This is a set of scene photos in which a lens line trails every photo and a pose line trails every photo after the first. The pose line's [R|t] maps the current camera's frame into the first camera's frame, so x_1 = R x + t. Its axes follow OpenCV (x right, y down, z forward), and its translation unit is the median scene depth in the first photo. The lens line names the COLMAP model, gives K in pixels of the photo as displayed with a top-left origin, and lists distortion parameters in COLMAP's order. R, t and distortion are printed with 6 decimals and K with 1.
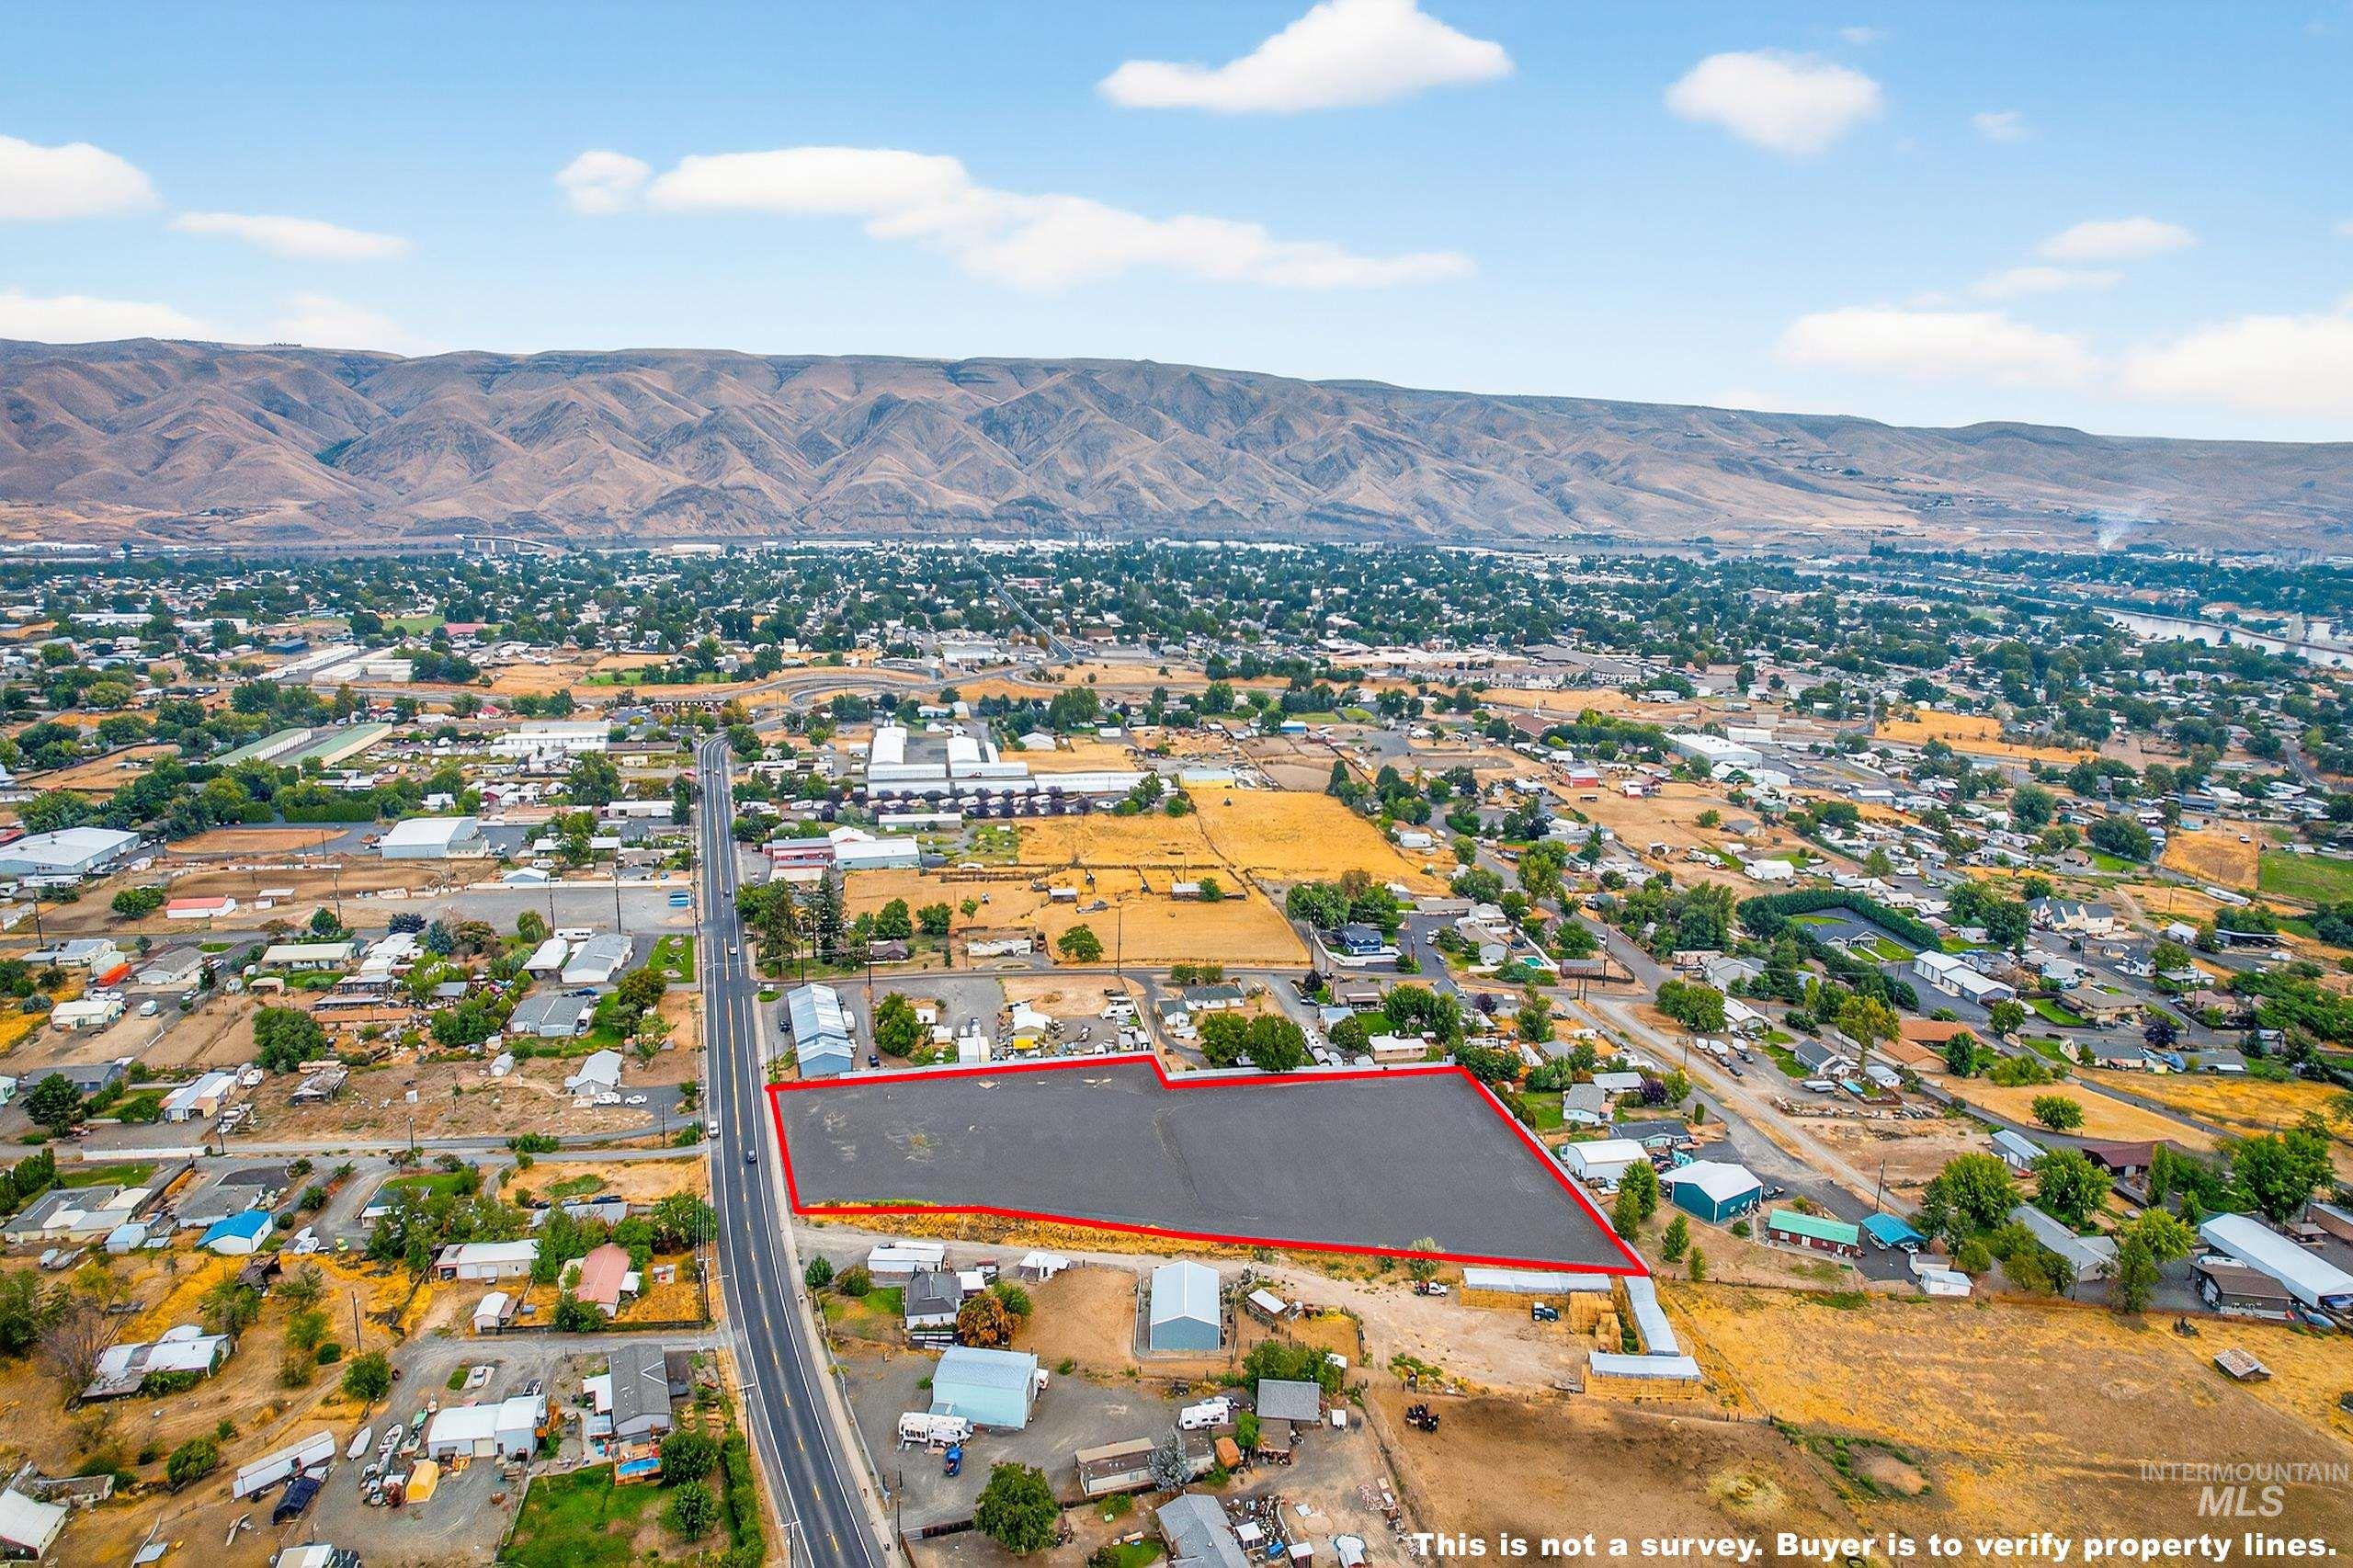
lens RADIAL K [[1505.3, 0, 1191.7], [0, 1505.3, 778.3], [0, 0, 1]] dist [-0.077094, 0.069745]
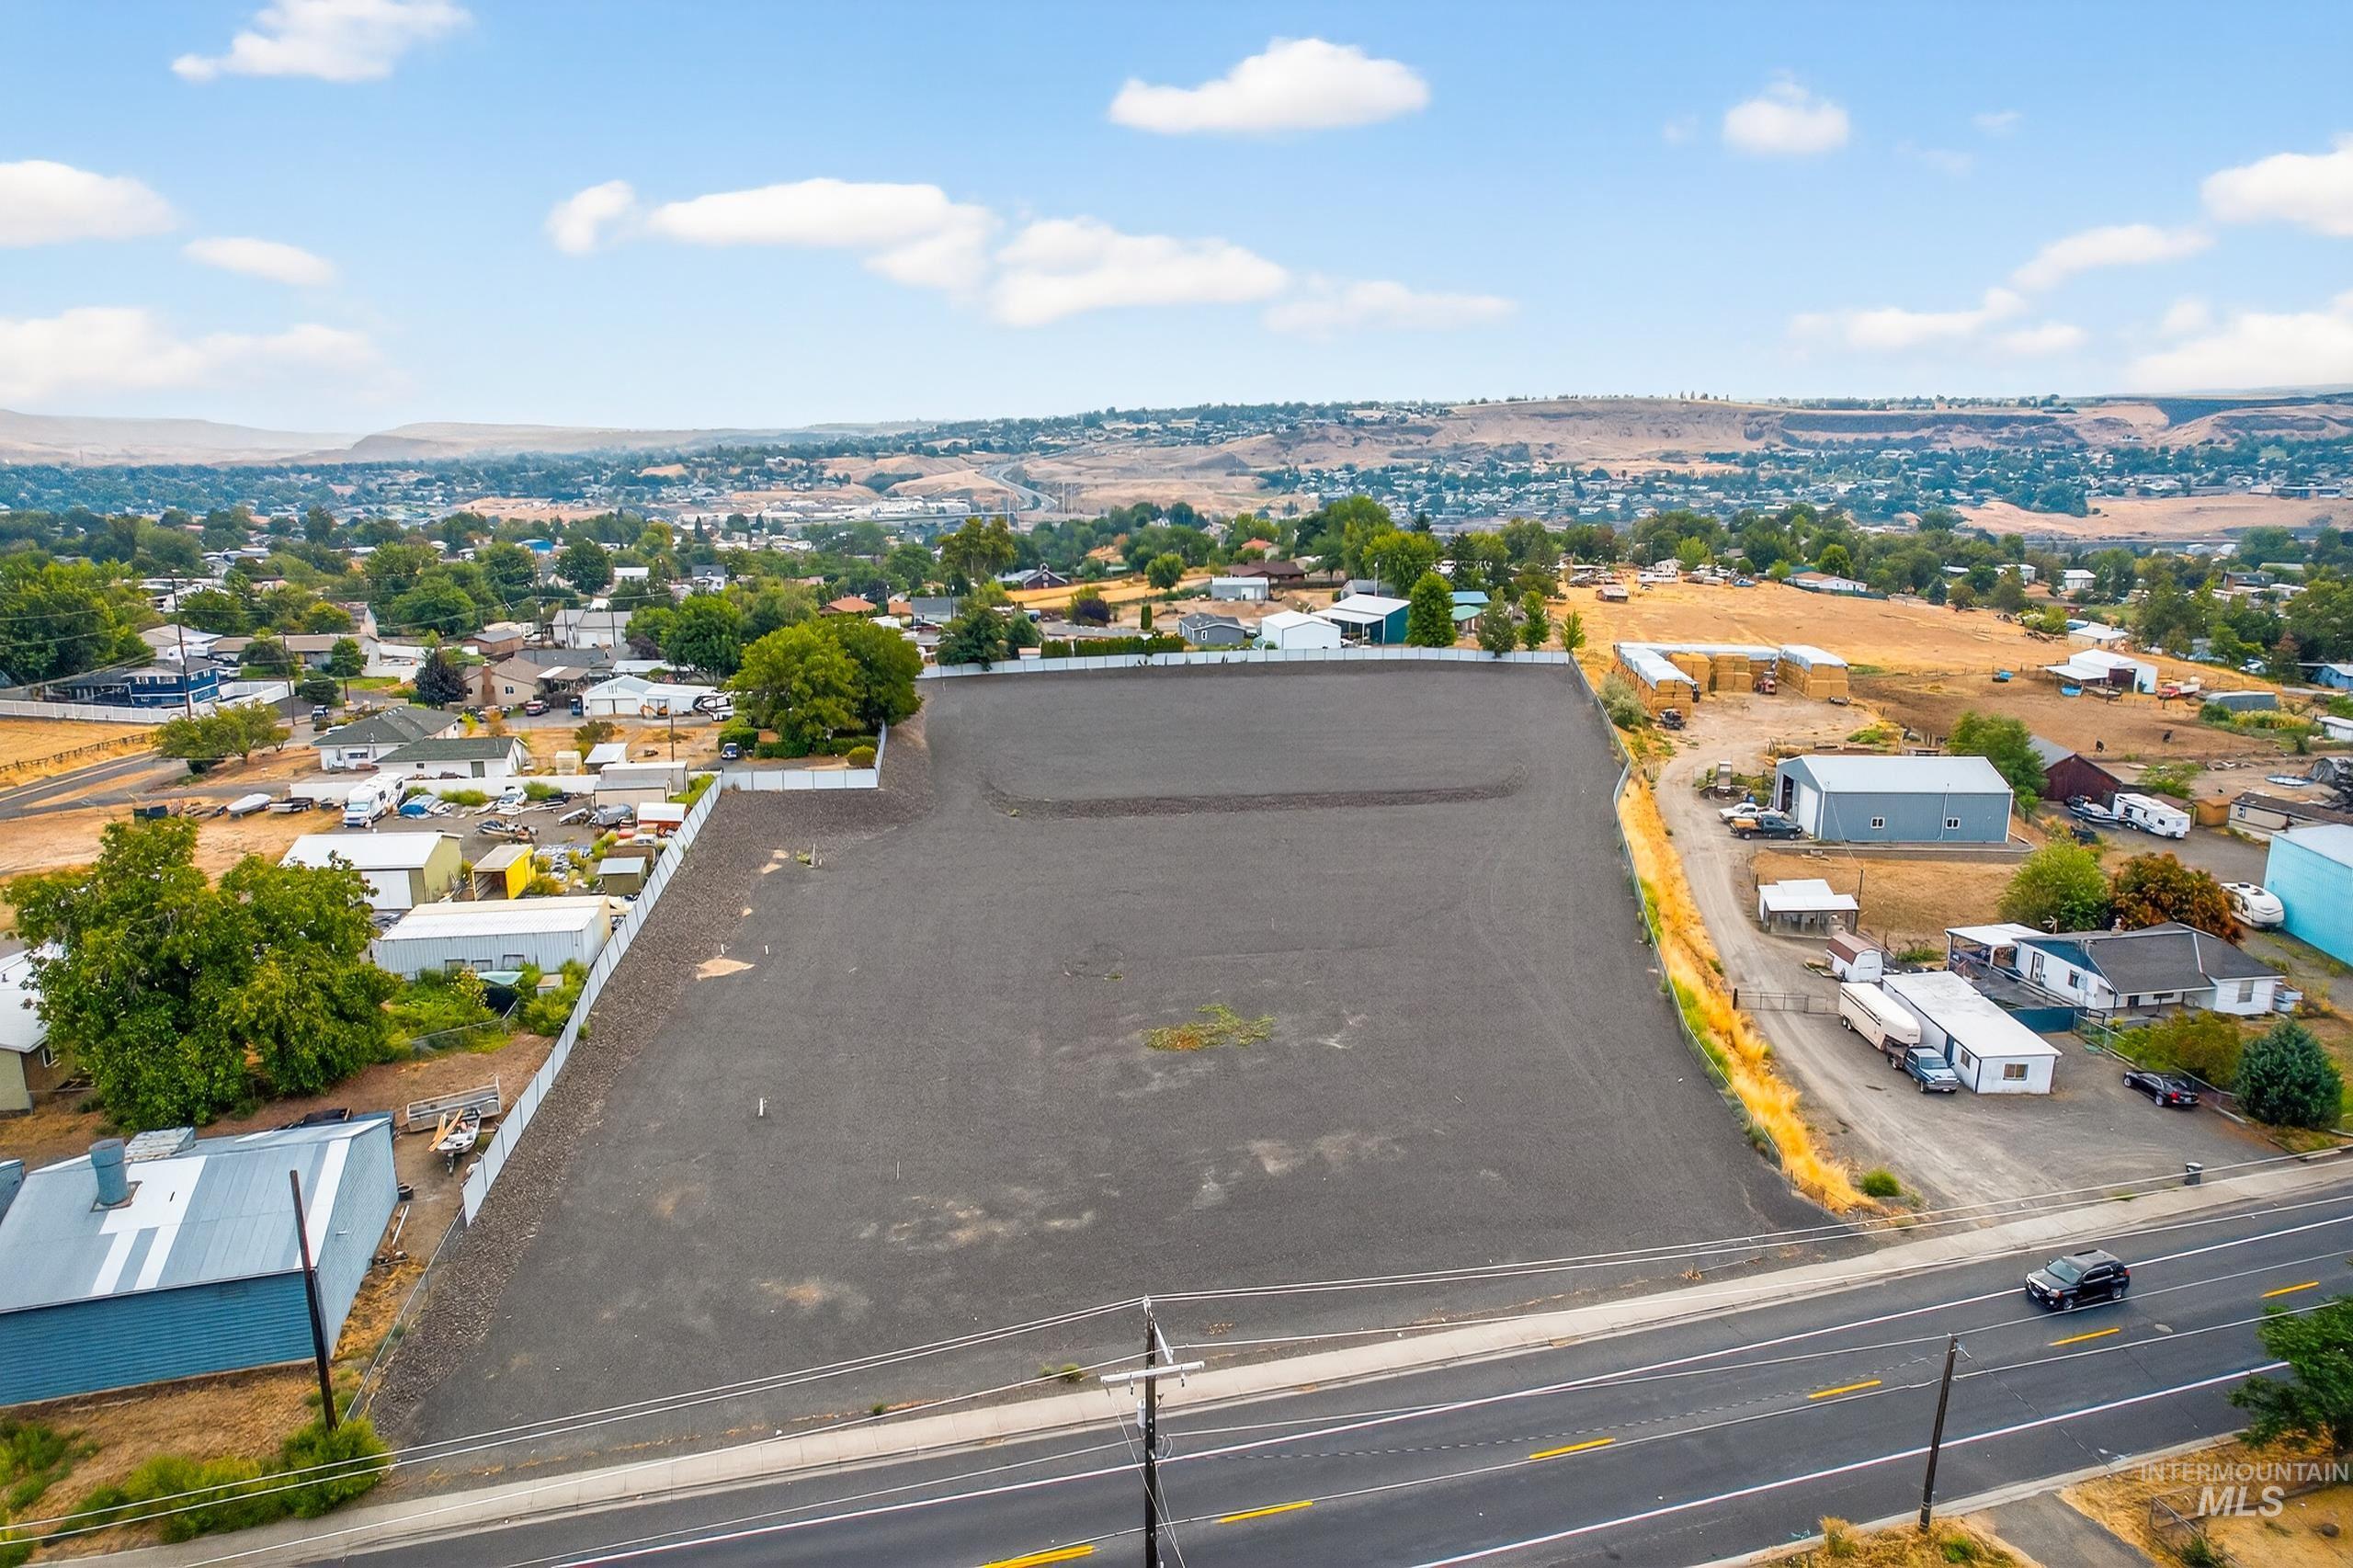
lens RADIAL K [[1505.3, 0, 1191.7], [0, 1505.3, 778.3], [0, 0, 1]] dist [-0.077094, 0.069745]
pose [[0.015336, -0.231893, 0.972621, -0.181525], [0.205386, 0.952723, 0.223910, 0.059719], [-0.978561, 0.196329, 0.062238, 0.414095]]
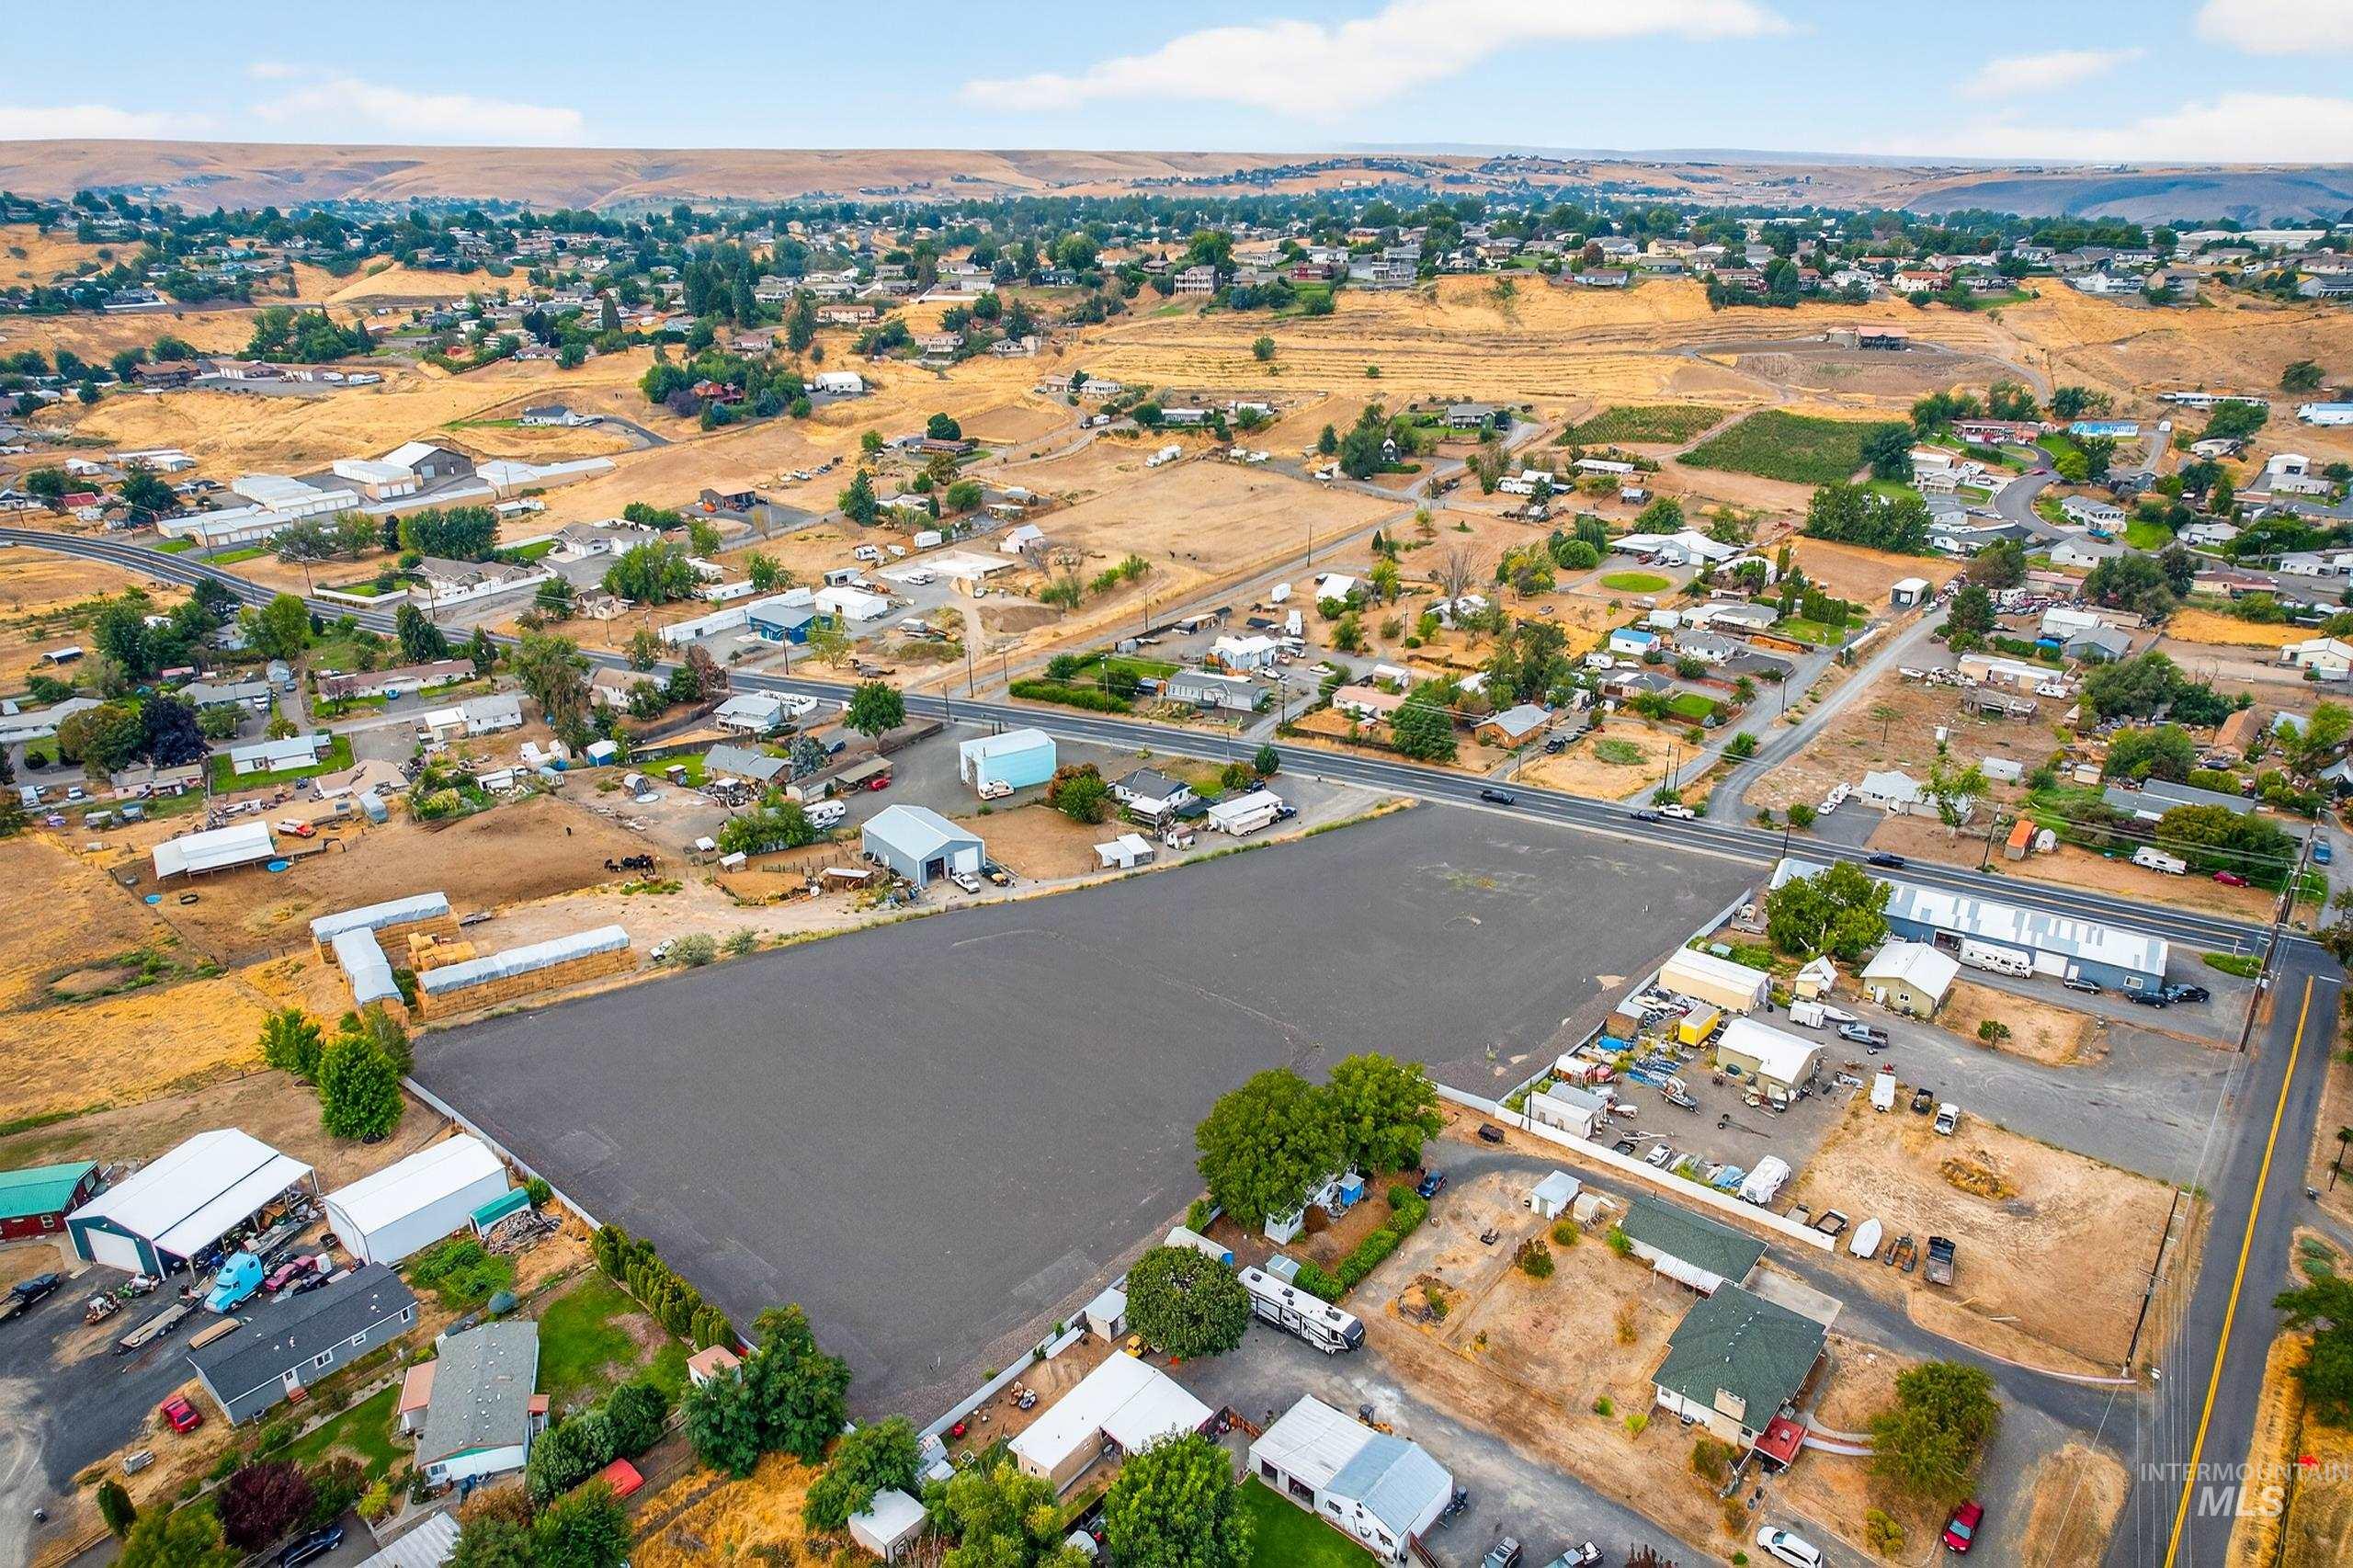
lens RADIAL K [[1505.3, 0, 1189.8], [0, 1505.3, 776.9], [0, 0, 1]] dist [-0.077094, 0.069745]
pose [[-0.762831, 0.218694, -0.608492, 0.141548], [-0.149399, 0.855988, 0.494939, -0.052384], [0.629102, 0.468463, -0.620301, 0.561906]]
